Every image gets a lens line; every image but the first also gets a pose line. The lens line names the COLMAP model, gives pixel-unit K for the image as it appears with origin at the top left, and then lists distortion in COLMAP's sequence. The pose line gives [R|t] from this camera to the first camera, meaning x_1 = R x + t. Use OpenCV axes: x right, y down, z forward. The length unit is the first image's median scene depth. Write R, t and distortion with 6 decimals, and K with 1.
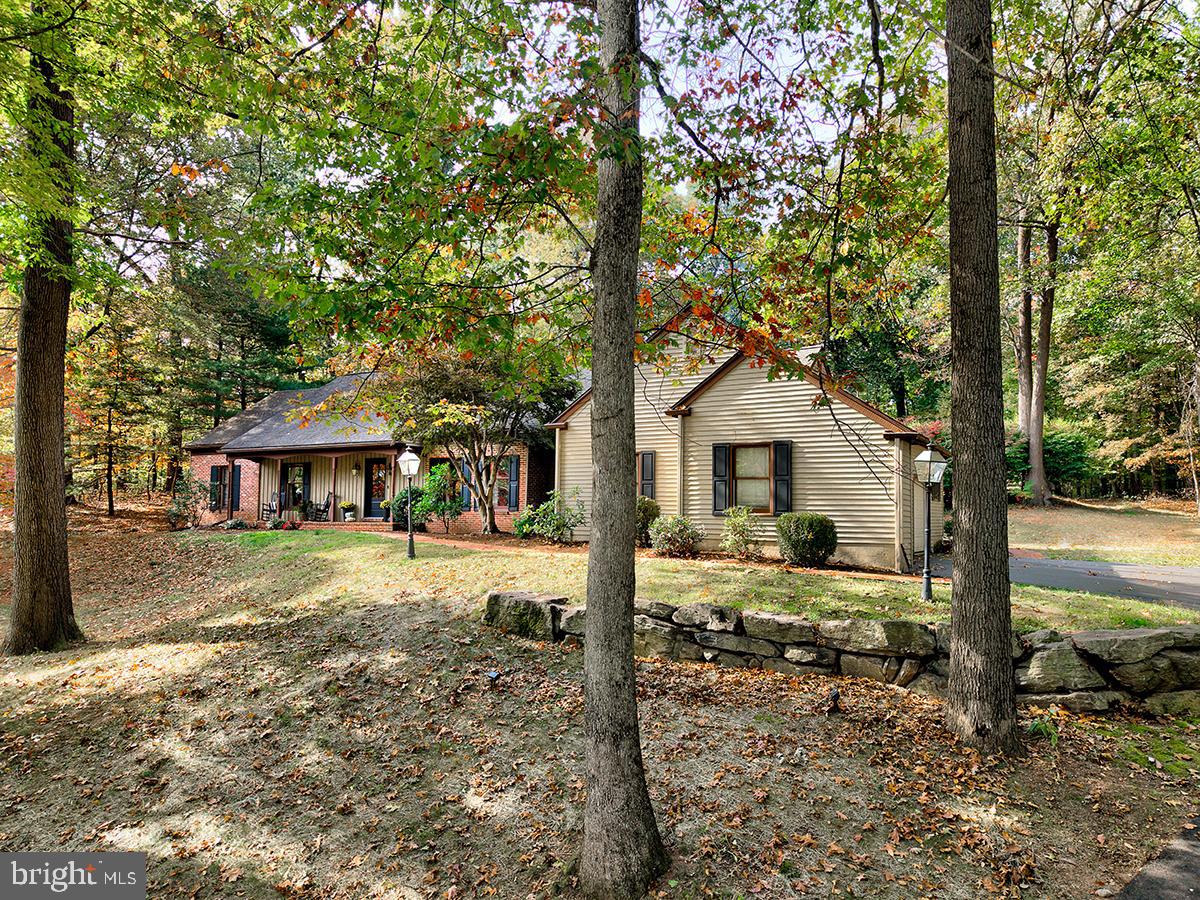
lens RADIAL K [[931.4, 0, 600.0], [0, 931.4, 450.0], [0, 0, 1]] dist [0.024572, -0.010490]
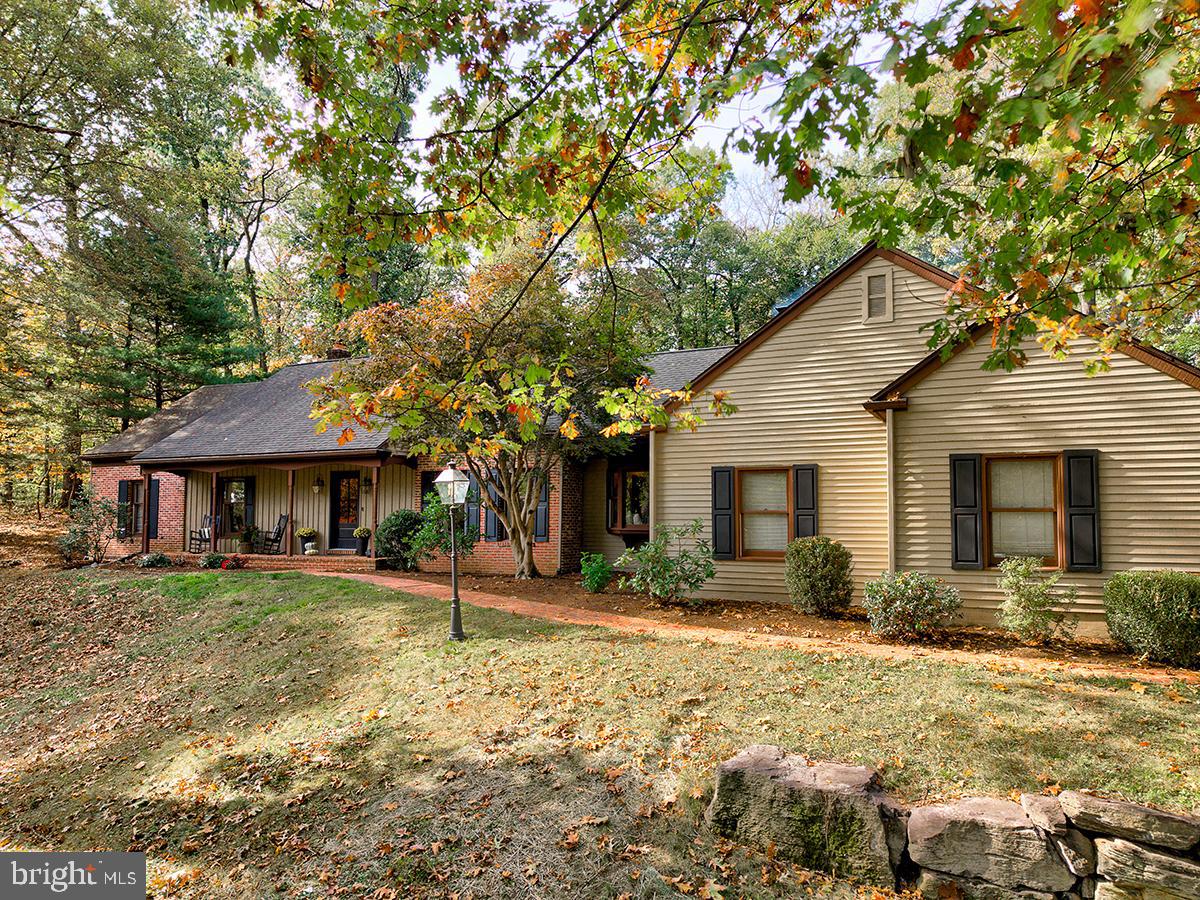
lens RADIAL K [[931.4, 0, 600.0], [0, 931.4, 450.0], [0, 0, 1]] dist [0.024572, -0.010490]
pose [[0.996544, -0.002242, 0.083033, -0.093773], [0.002584, 0.999989, -0.004003, -0.004506], [-0.083023, 0.004204, 0.996539, 0.217328]]
